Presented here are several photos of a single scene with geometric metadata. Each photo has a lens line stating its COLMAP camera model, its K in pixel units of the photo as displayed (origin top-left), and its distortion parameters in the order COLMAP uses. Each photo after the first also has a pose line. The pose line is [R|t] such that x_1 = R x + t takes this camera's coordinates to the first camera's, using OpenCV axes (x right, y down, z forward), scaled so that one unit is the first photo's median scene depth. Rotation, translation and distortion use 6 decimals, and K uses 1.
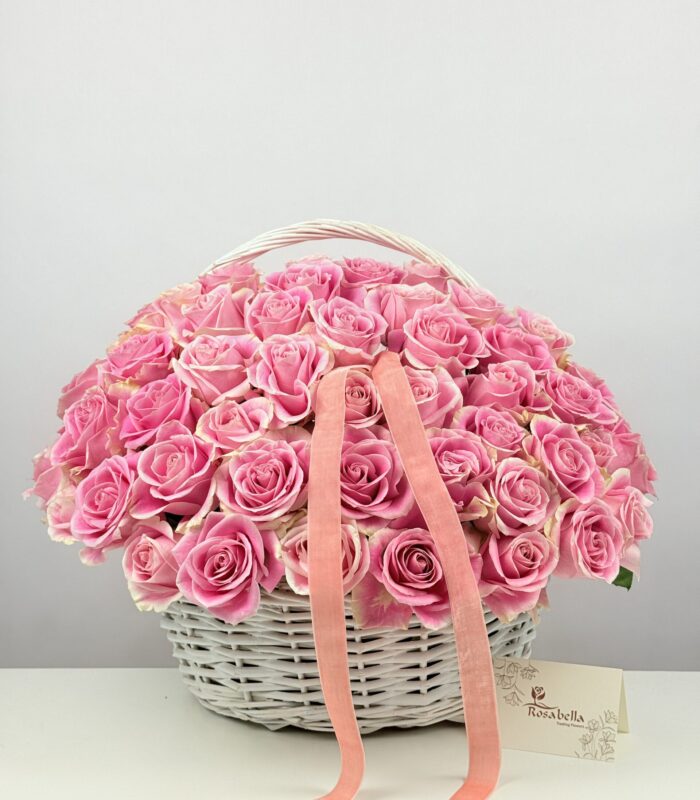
lens RADIAL K [[1341.7, 0, 350.0], [0, 1341.7, 400.0], [0, 0, 1]] dist [0.158926, -0.061999]
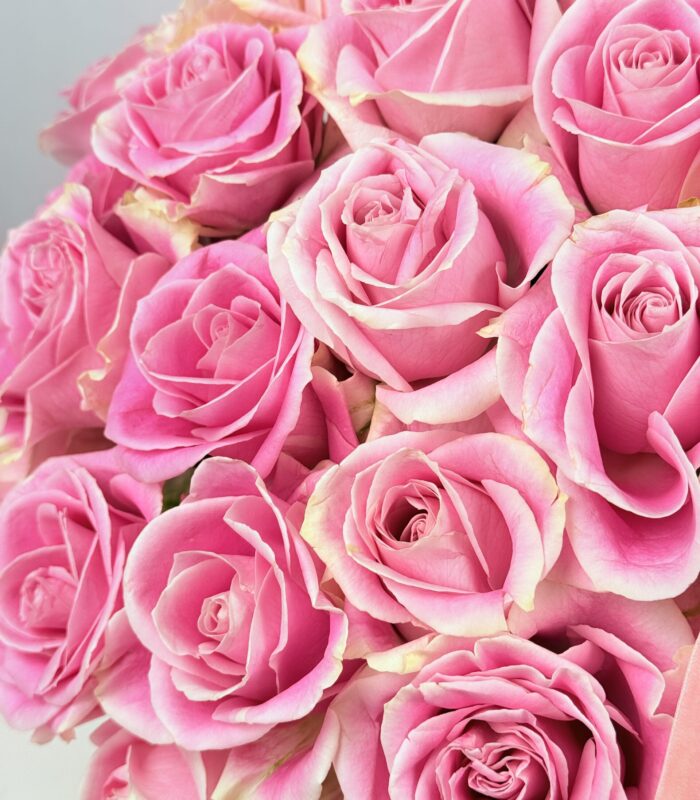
lens RADIAL K [[1341.7, 0, 350.0], [0, 1341.7, 400.0], [0, 0, 1]] dist [0.158926, -0.061999]
pose [[0.971911, 0.179928, -0.151705, -0.060735], [-0.089680, 0.879109, 0.468108, -0.143219], [0.217591, -0.441355, 0.870552, 0.727303]]
